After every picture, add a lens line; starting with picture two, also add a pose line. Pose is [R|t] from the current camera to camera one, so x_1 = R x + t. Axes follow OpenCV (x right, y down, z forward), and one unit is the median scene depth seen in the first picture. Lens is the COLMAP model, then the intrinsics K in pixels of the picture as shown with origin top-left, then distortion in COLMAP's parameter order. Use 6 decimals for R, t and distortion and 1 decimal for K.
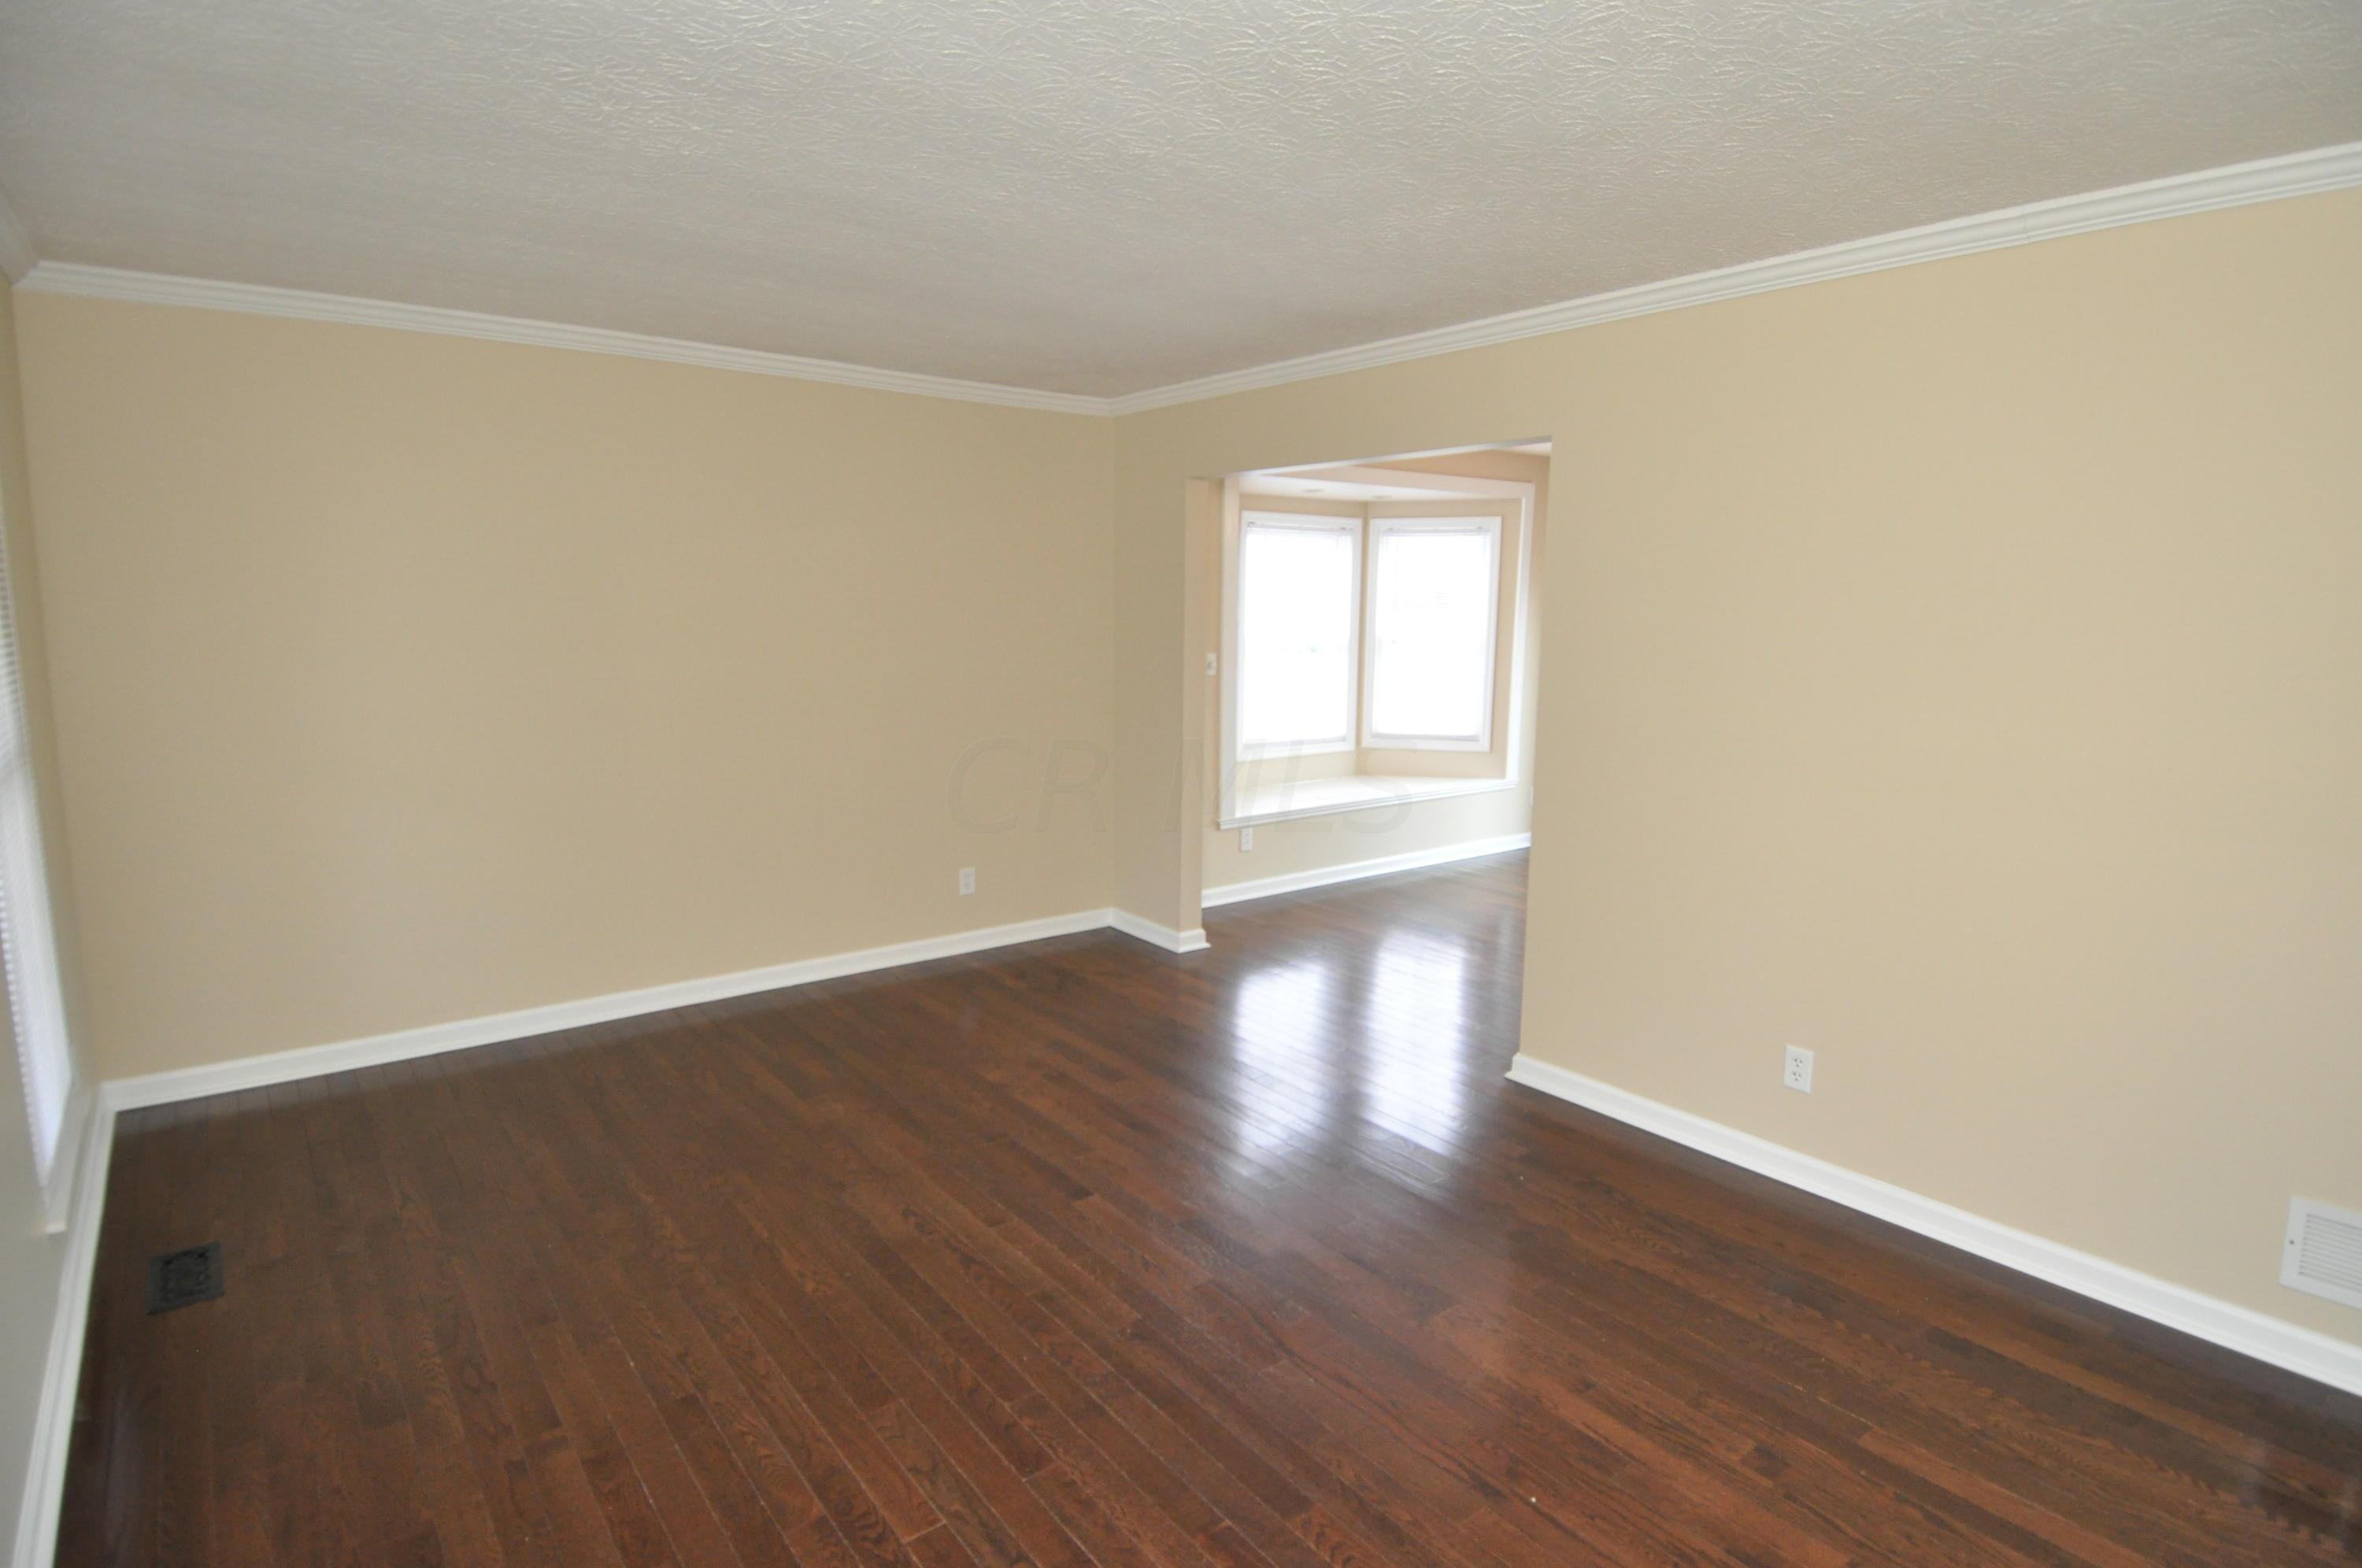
lens RADIAL K [[1241.6, 0, 1200.7], [0, 1241.6, 783.2], [0, 0, 1]] dist [0.070914, -0.067173]
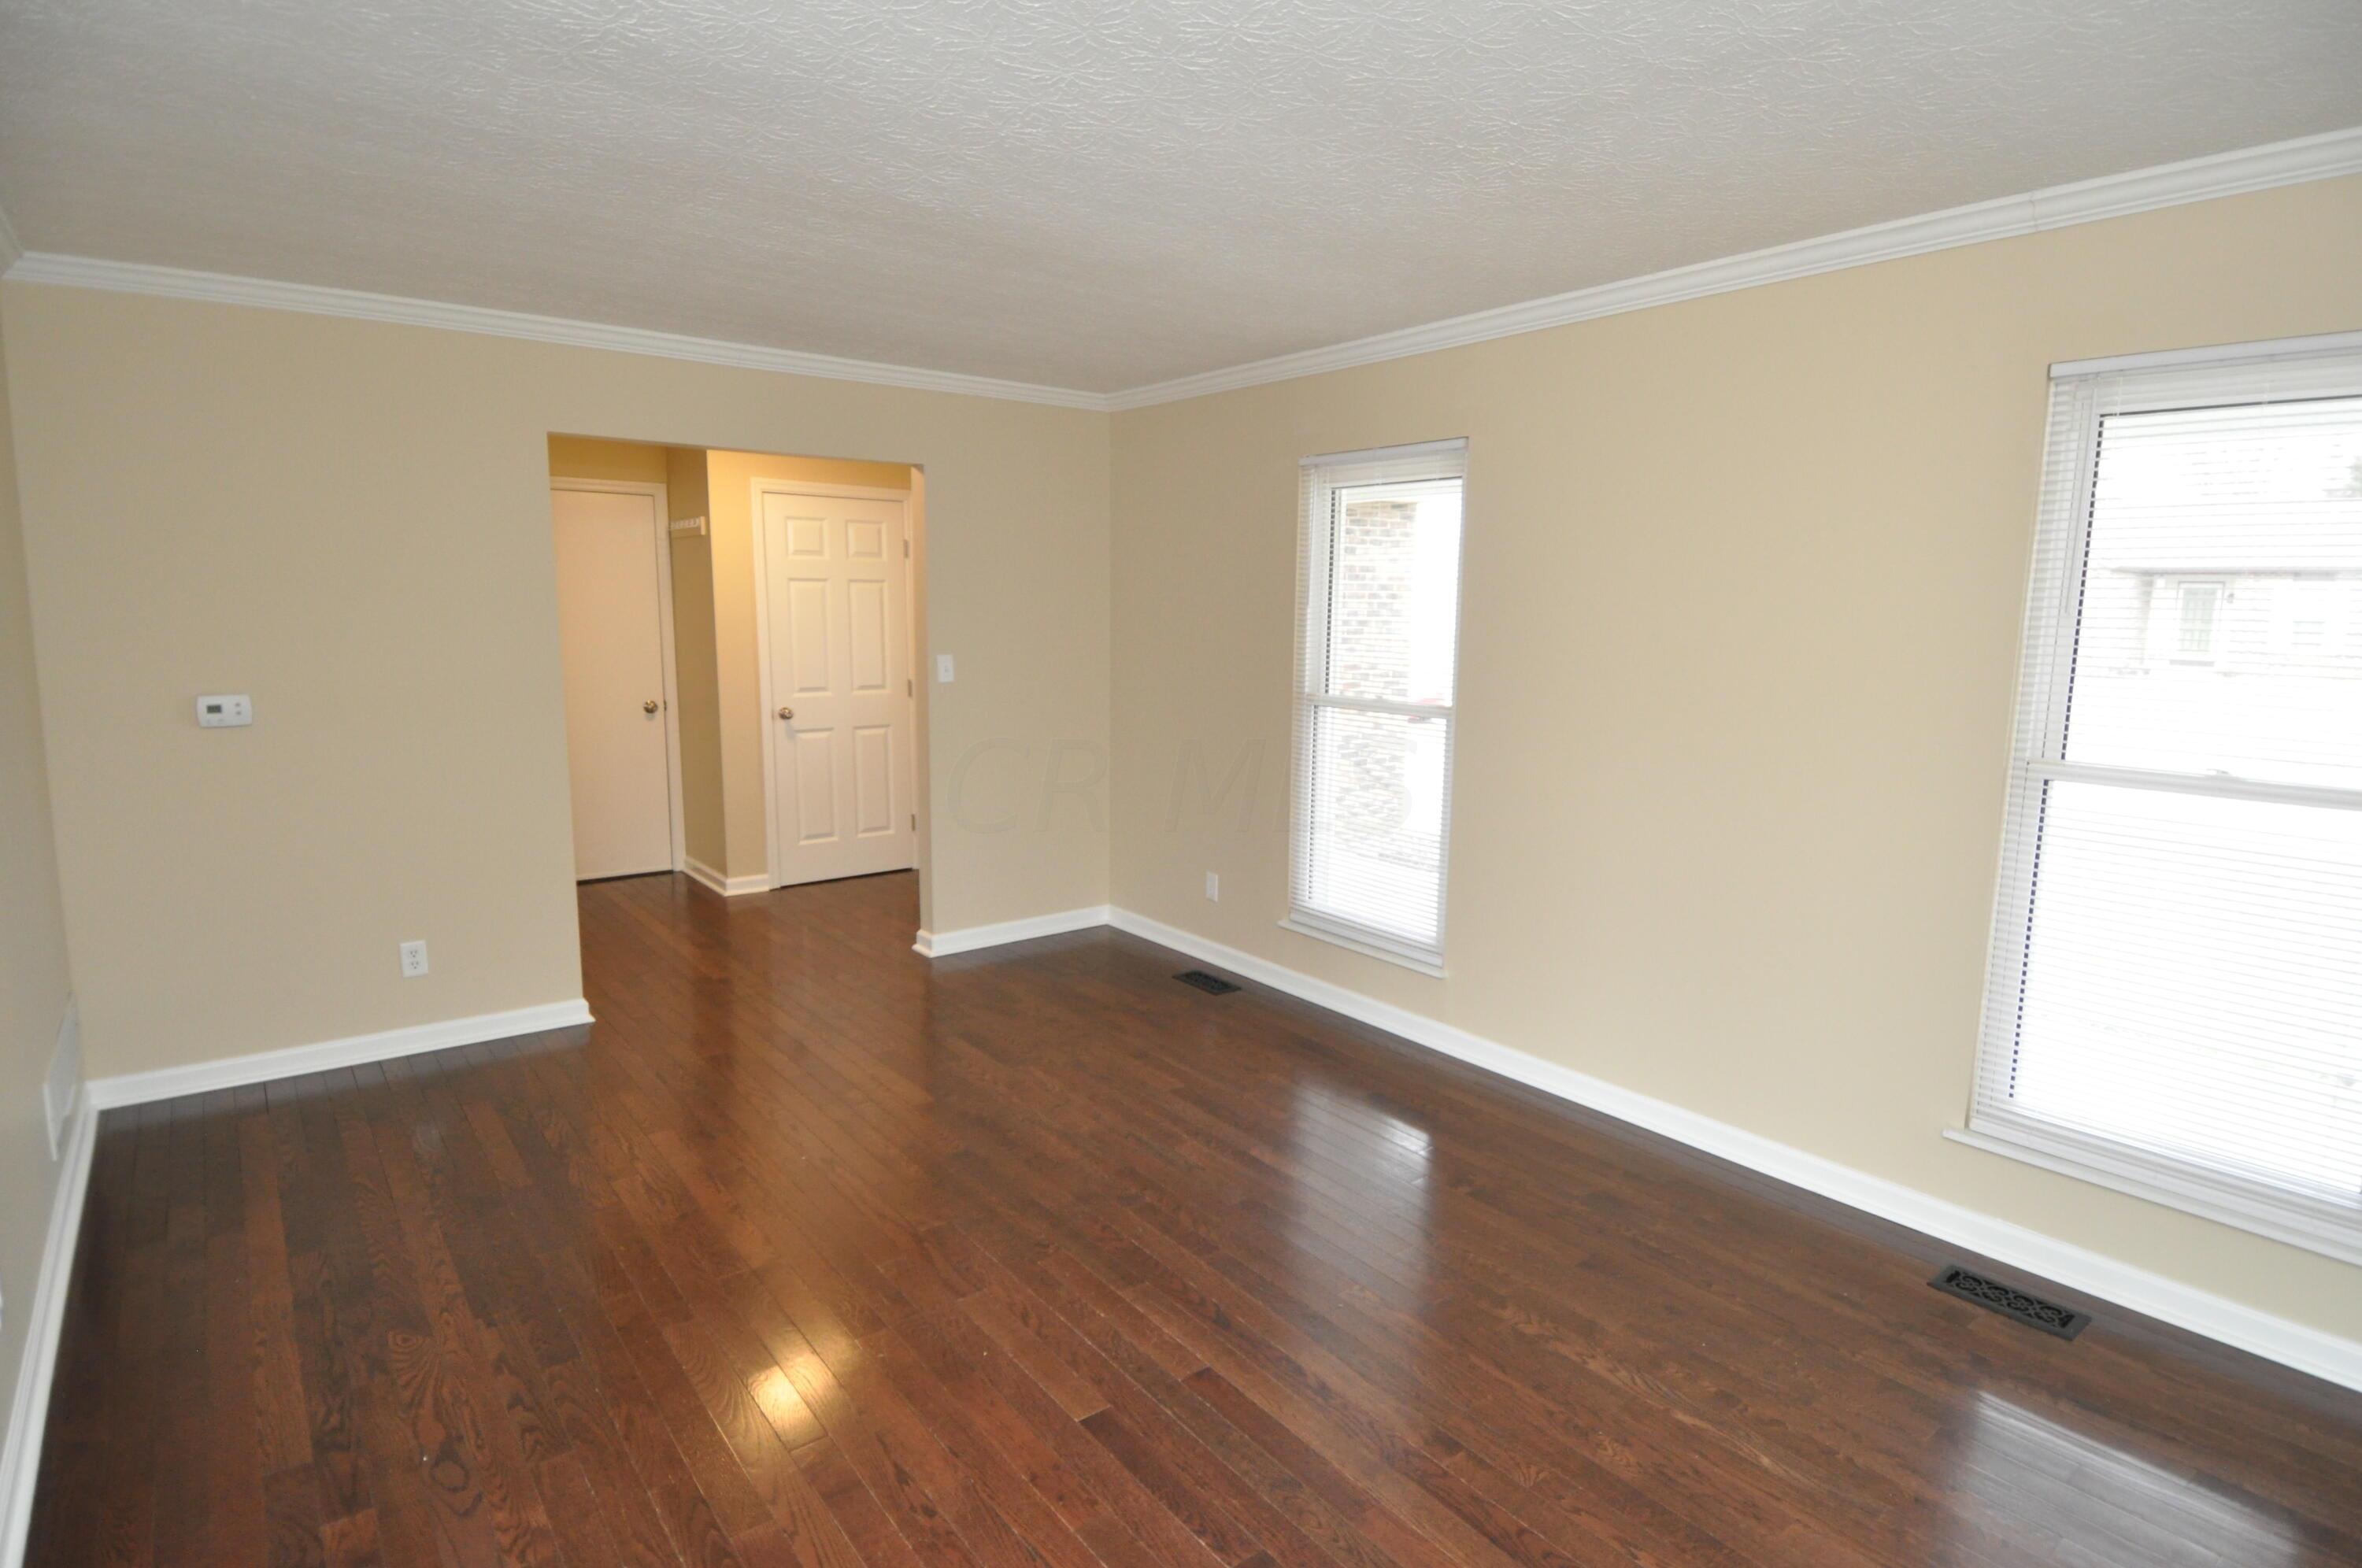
lens RADIAL K [[1241.6, 0, 1200.7], [0, 1241.6, 783.2], [0, 0, 1]] dist [0.070914, -0.067173]
pose [[-0.999741, -0.022490, -0.003514, -0.161948], [-0.022514, 0.954250, 0.298162, -0.266499], [-0.003352, 0.298164, -0.954509, 1.780137]]
